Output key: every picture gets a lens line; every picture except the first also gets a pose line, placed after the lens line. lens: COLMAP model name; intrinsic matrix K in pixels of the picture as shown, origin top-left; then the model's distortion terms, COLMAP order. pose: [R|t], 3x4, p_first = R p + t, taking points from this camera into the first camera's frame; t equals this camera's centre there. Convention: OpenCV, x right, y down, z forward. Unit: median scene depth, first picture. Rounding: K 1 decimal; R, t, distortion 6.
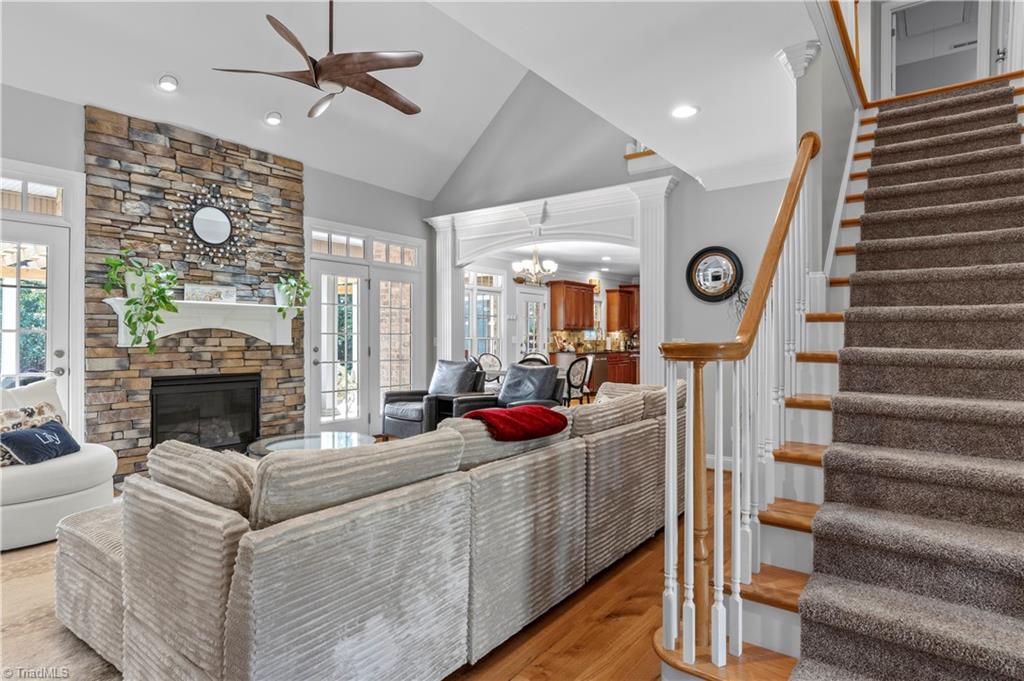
lens RADIAL K [[557.1, 0, 530.7], [0, 557.1, 332.2], [0, 0, 1]] dist [-0.003264, -0.001663]
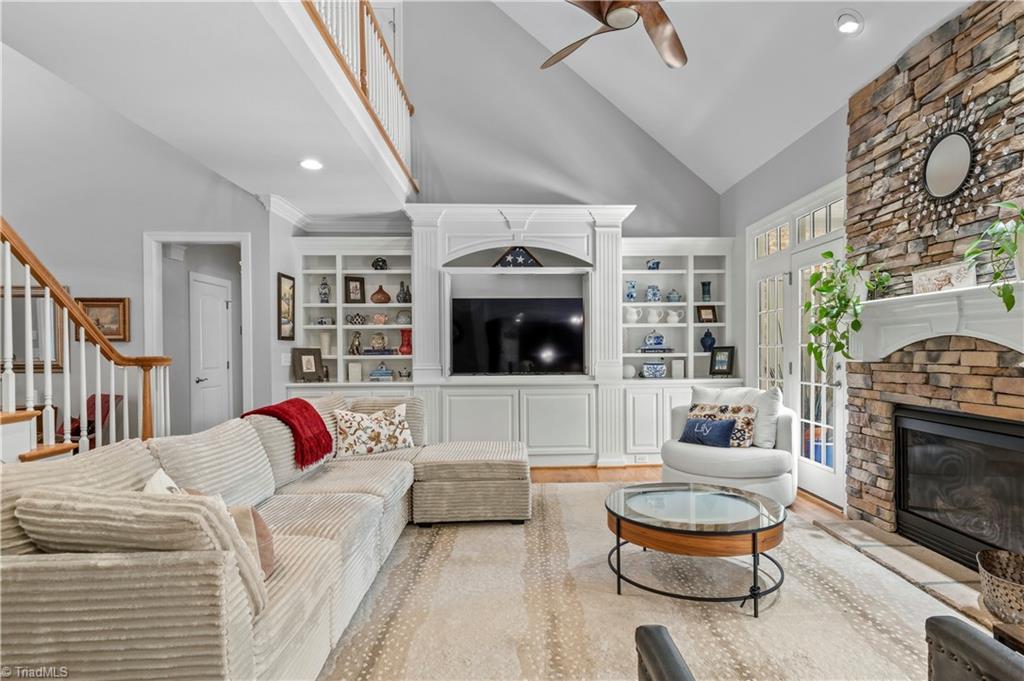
lens RADIAL K [[540.3, 0, 509.3], [0, 540.3, 355.4], [0, 0, 1]] dist [0.001047, -0.000397]
pose [[-0.805032, 0.010444, -0.593139, 0.167327], [0.011480, 0.999932, 0.002026, 0.008321], [0.593120, -0.005178, -0.805097, 1.202672]]
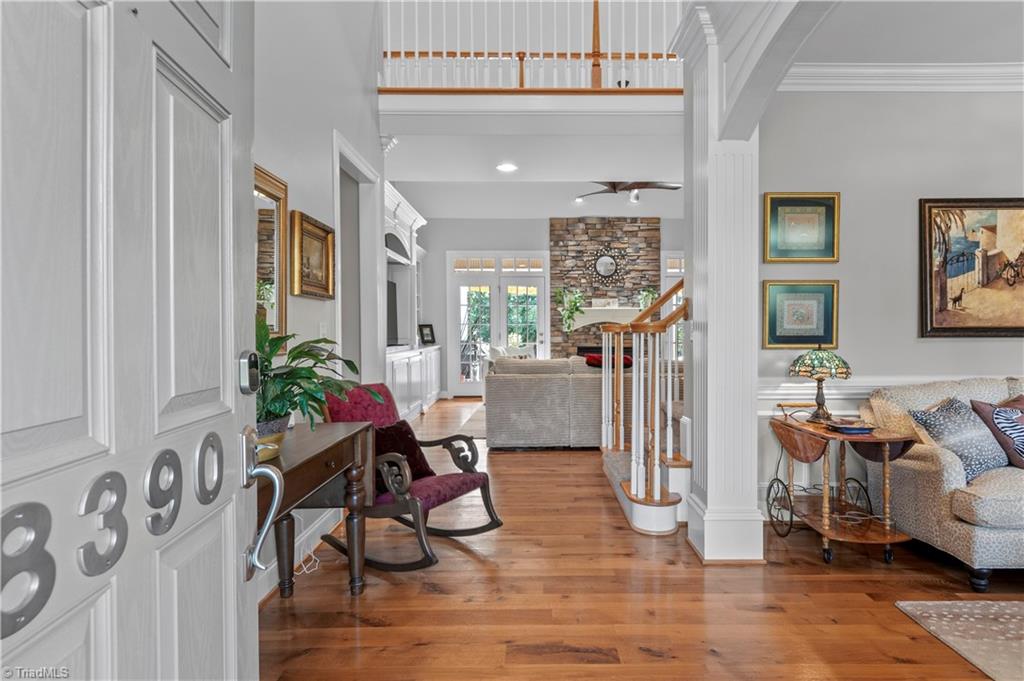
lens RADIAL K [[557.1, 0, 530.7], [0, 557.1, 332.2], [0, 0, 1]] dist [-0.003264, -0.001663]
pose [[0.590772, 0.003672, -0.806830, 0.773492], [0.008370, 0.999908, 0.010678, 0.005459], [0.806795, -0.013061, 0.590687, -0.291779]]
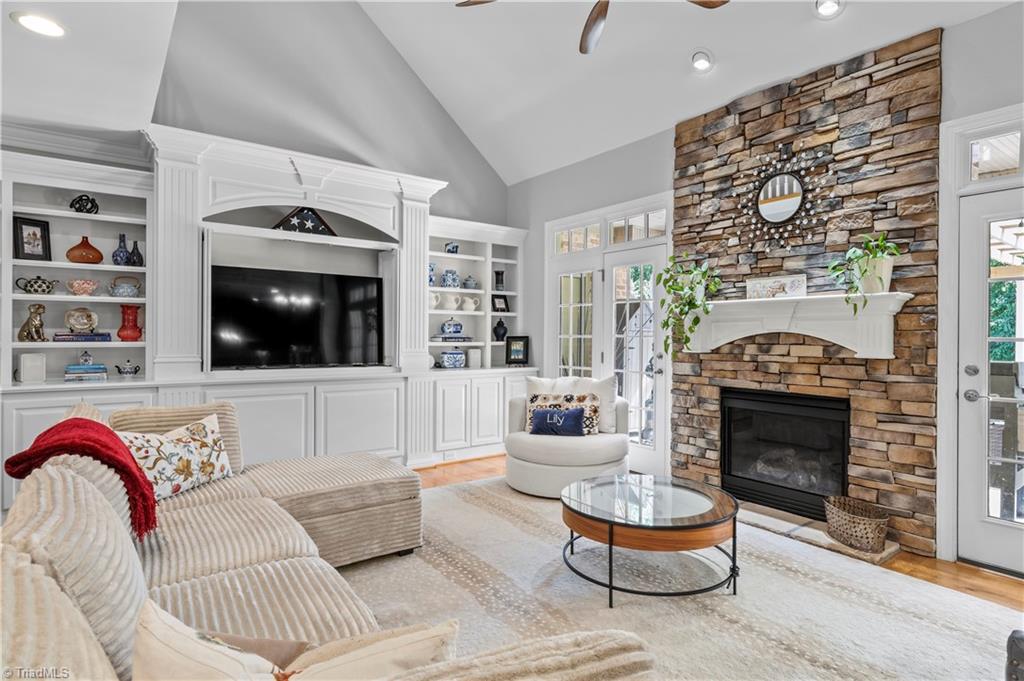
lens RADIAL K [[559.9, 0, 512.0], [0, 559.9, 340.5], [0, 0, 1]] dist [-0.004609, -0.001098]
pose [[-0.307309, 0.003710, -0.951603, 0.280384], [0.000035, 0.999992, 0.003887, 0.001576], [0.951610, 0.001161, -0.307307, 0.894927]]
